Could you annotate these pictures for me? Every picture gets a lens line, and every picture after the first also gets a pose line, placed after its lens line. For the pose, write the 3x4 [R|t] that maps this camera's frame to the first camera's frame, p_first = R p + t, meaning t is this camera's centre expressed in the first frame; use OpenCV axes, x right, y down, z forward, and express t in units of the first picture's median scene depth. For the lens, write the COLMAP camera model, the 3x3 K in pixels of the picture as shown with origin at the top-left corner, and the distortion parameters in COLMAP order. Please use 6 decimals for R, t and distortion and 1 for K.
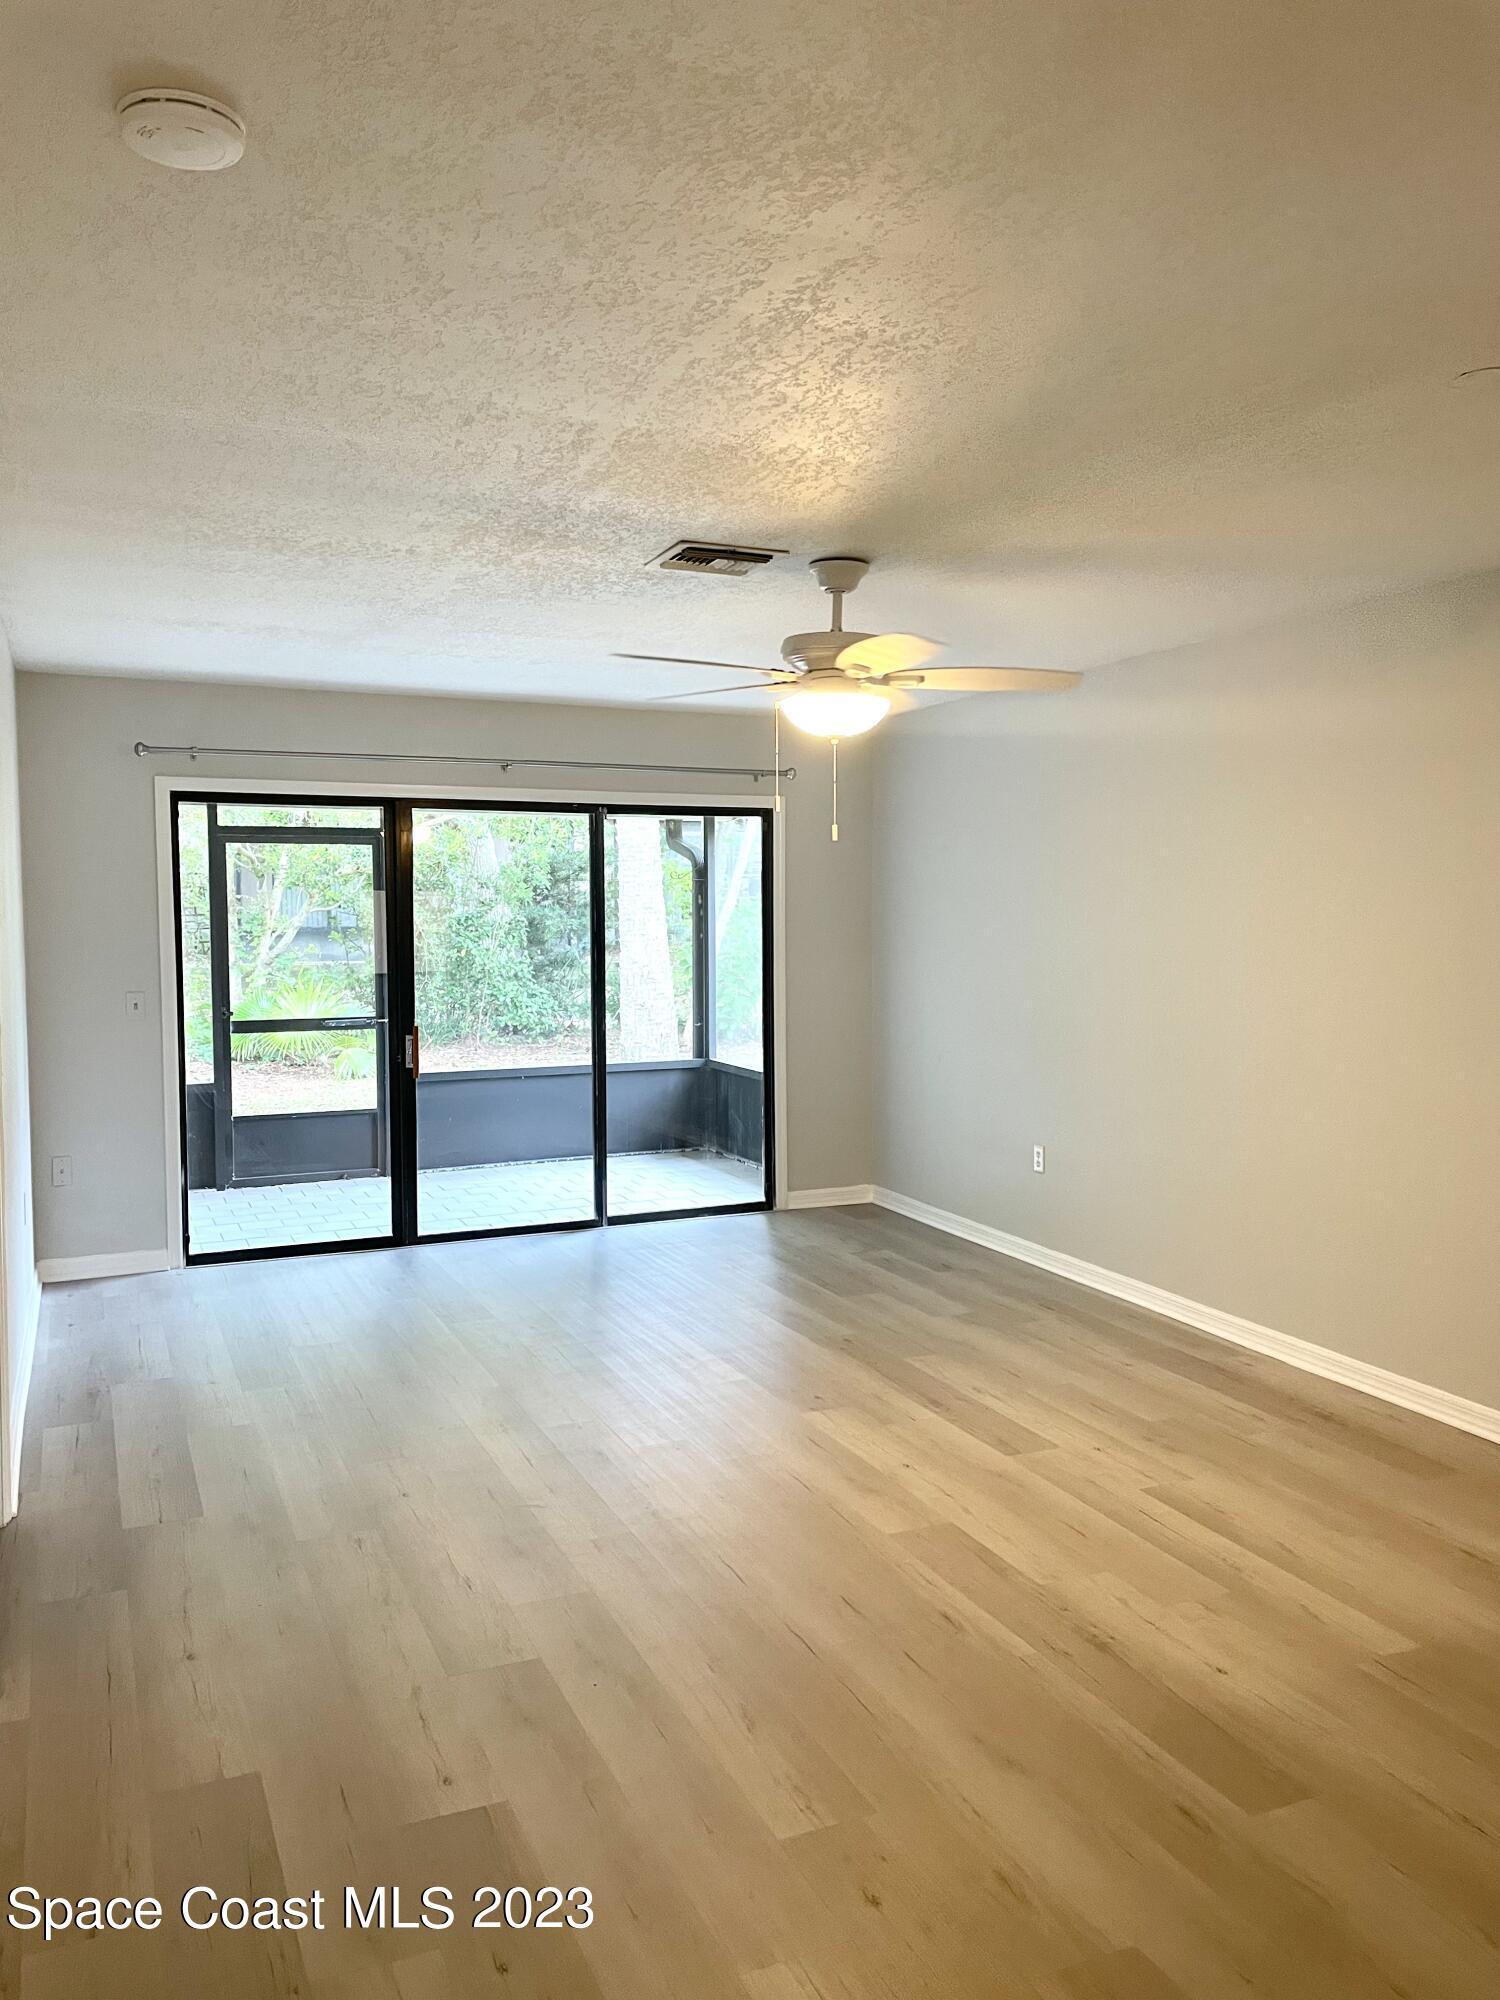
lens RADIAL K [[1506.0, 0, 747.3], [0, 1506.0, 968.4], [0, 0, 1]] dist [0.093279, -0.128037]
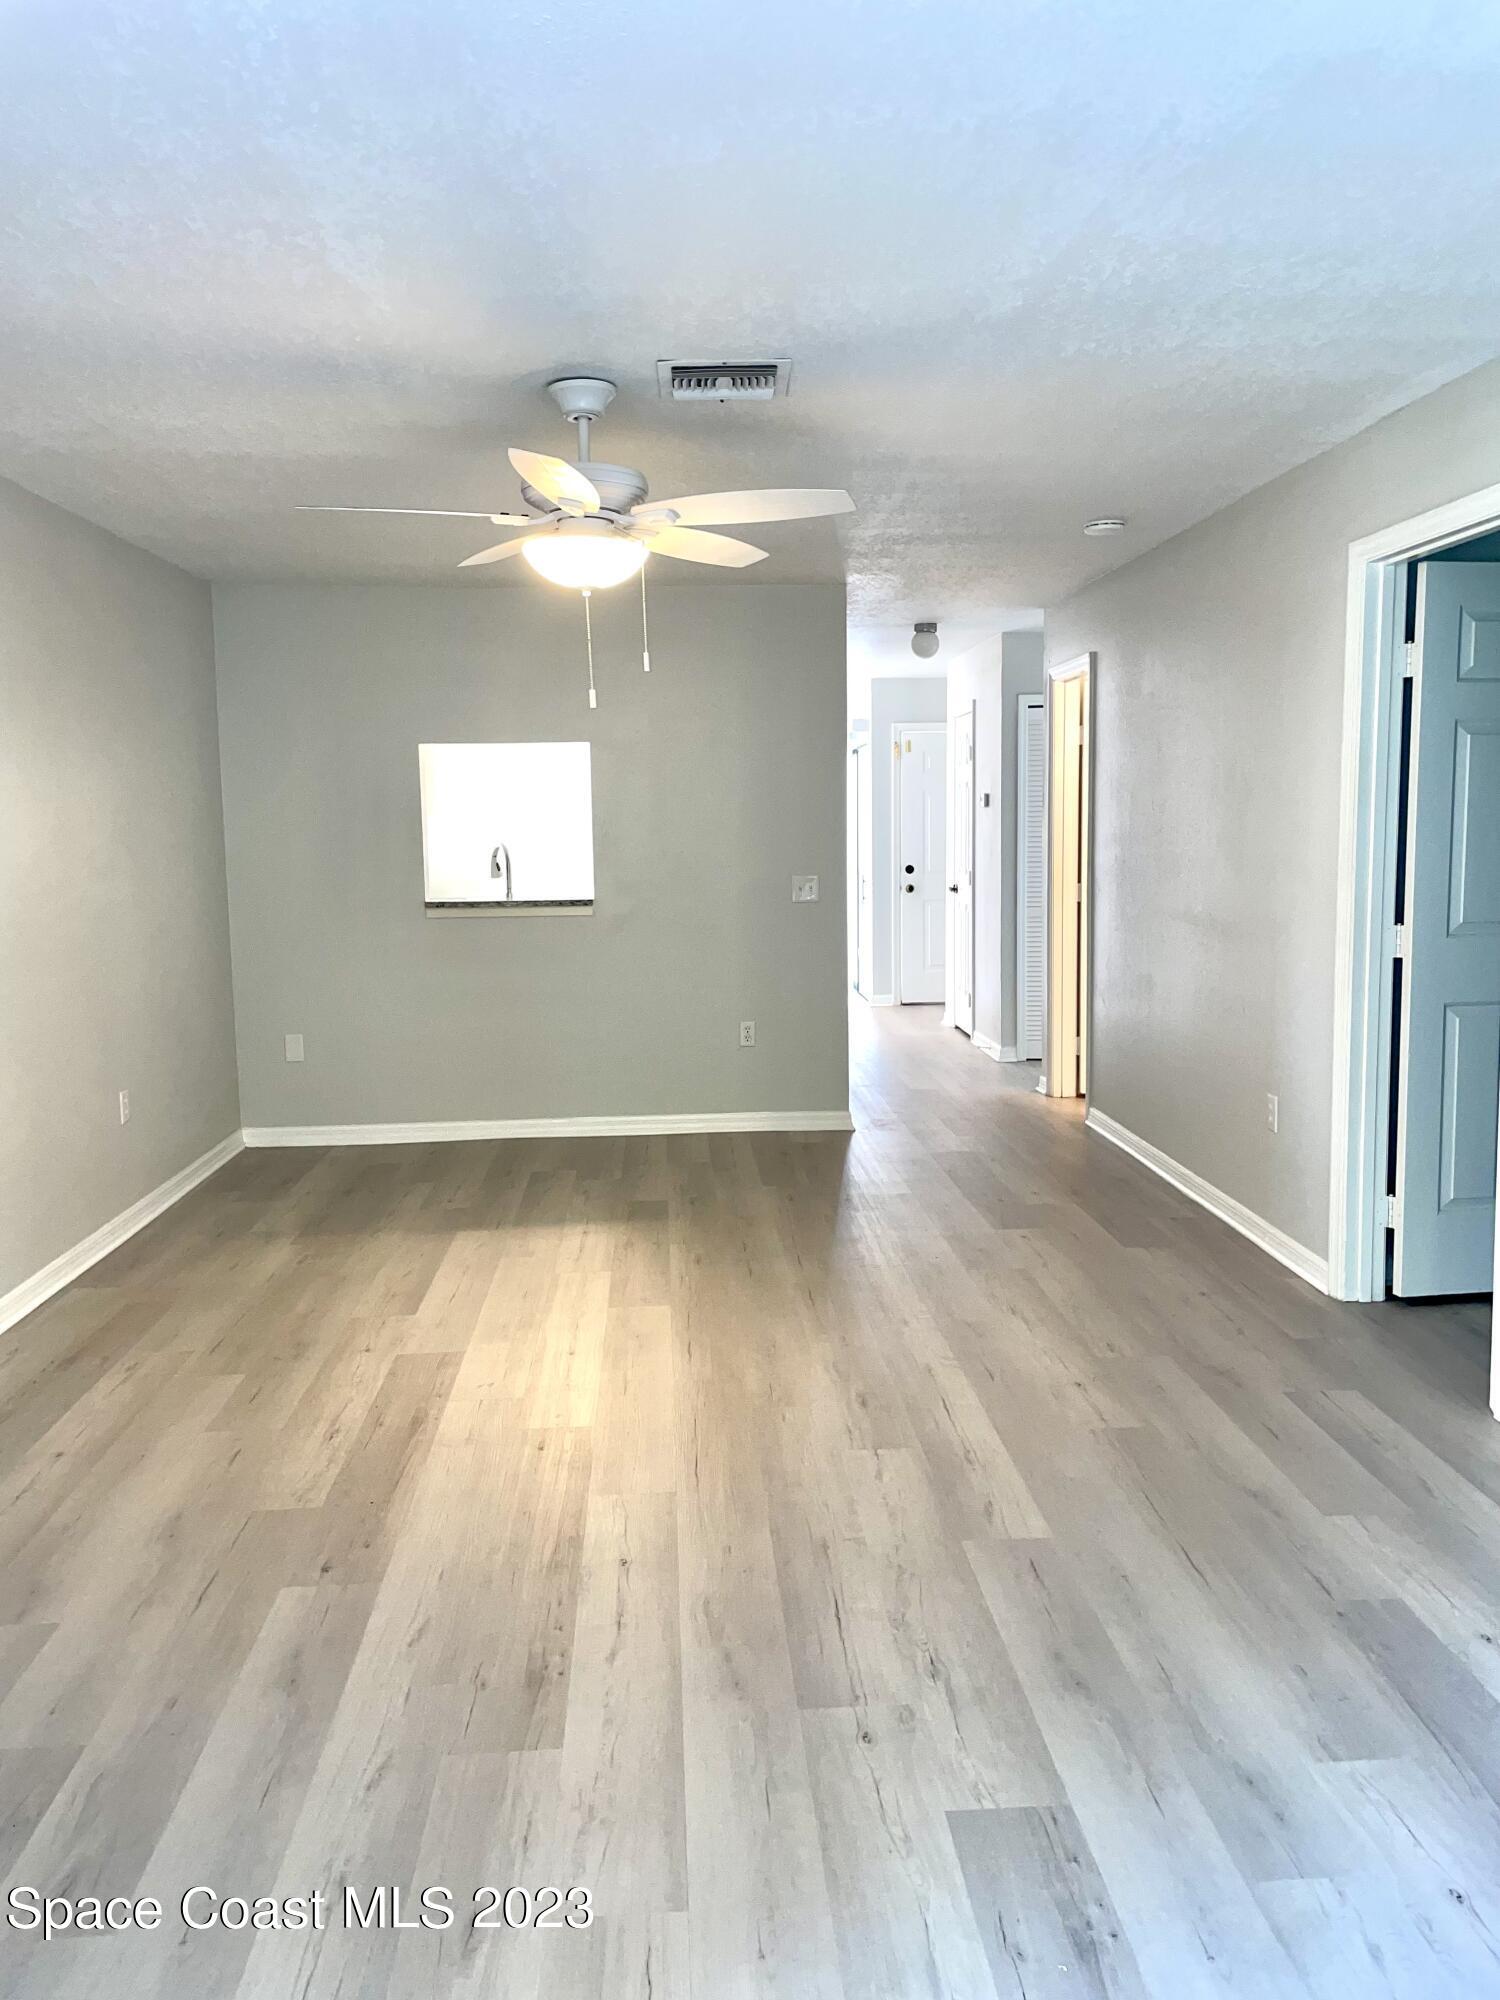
lens RADIAL K [[1506.0, 0, 747.3], [0, 1506.0, 968.4], [0, 0, 1]] dist [0.093279, -0.128037]
pose [[-0.936170, -0.019119, 0.351026, -0.253578], [0.029786, 0.990615, 0.133393, -0.037243], [-0.350282, 0.135335, -0.926815, 1.356016]]
